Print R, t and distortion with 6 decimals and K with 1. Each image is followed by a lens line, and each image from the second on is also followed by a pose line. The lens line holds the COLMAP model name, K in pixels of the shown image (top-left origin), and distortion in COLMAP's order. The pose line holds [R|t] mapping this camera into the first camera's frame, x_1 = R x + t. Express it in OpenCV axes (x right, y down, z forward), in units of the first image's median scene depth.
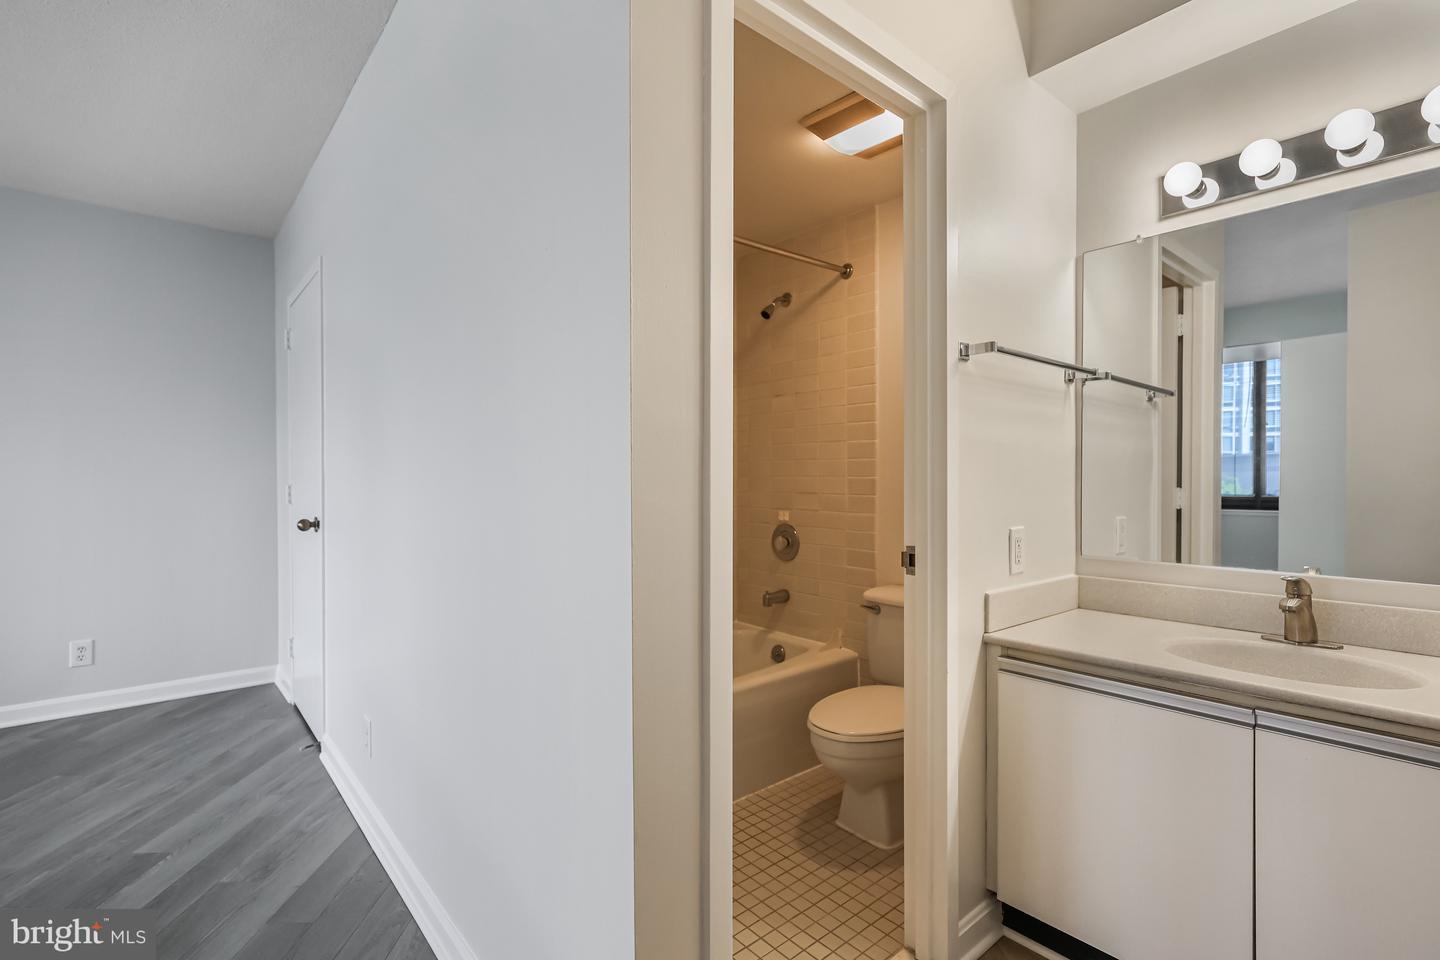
lens RADIAL K [[664.7, 0, 716.3], [0, 664.7, 476.6], [0, 0, 1]] dist [-0.001630, -0.000447]
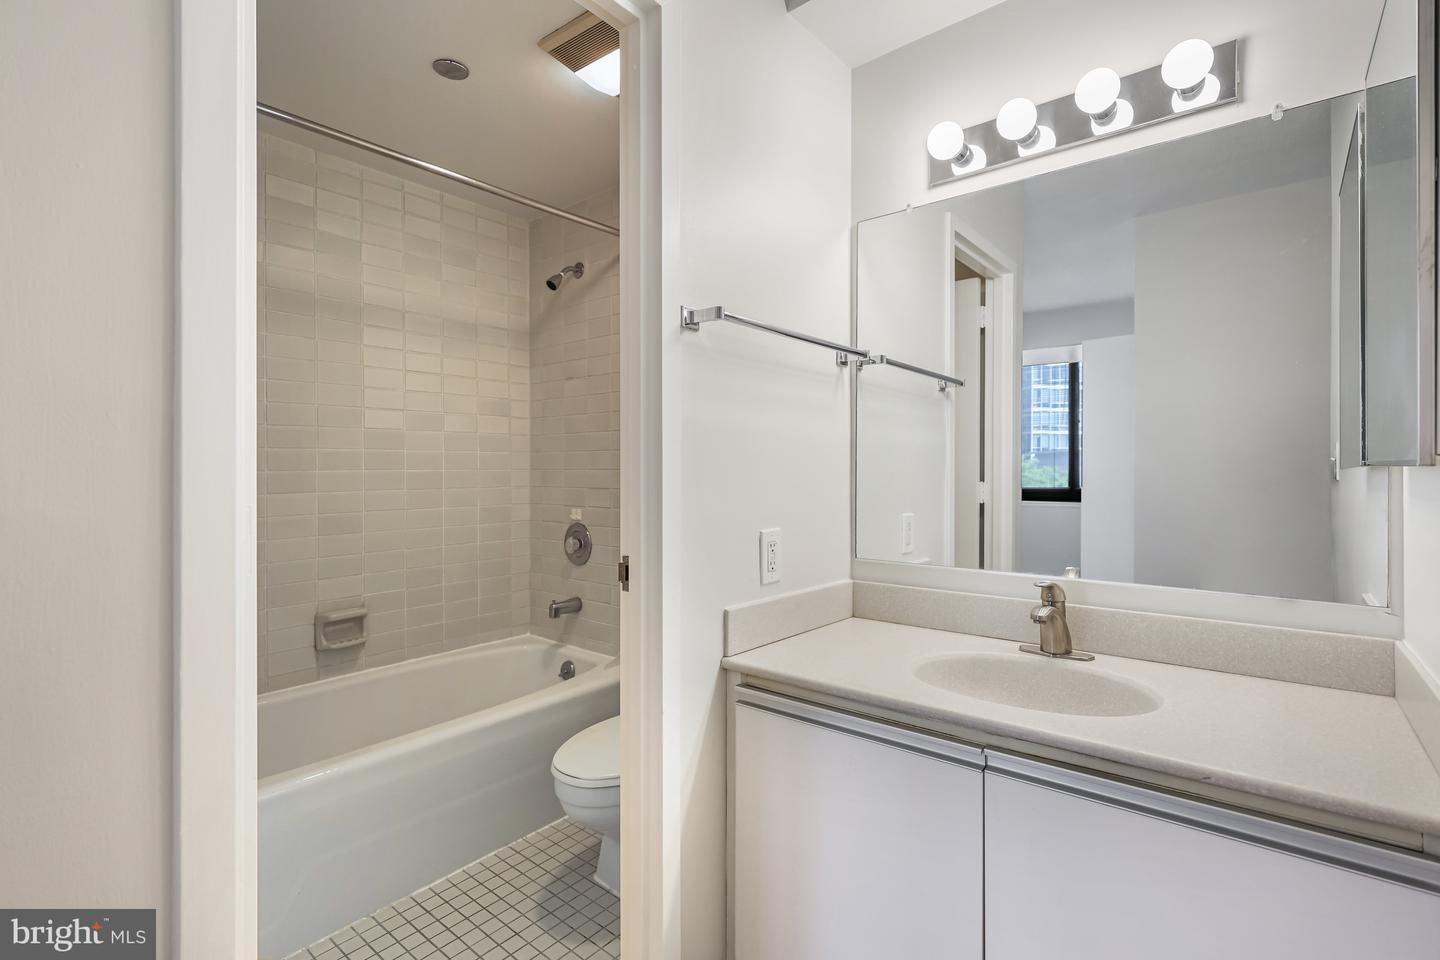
lens RADIAL K [[668.5, 0, 720.3], [0, 668.5, 466.3], [0, 0, 1]] dist [0.000974, 0.000090]
pose [[0.983478, 0.002559, 0.181009, 0.204029], [-0.001686, 0.999986, -0.004977, -0.000777], [-0.181019, 0.004589, 0.983469, 0.140769]]
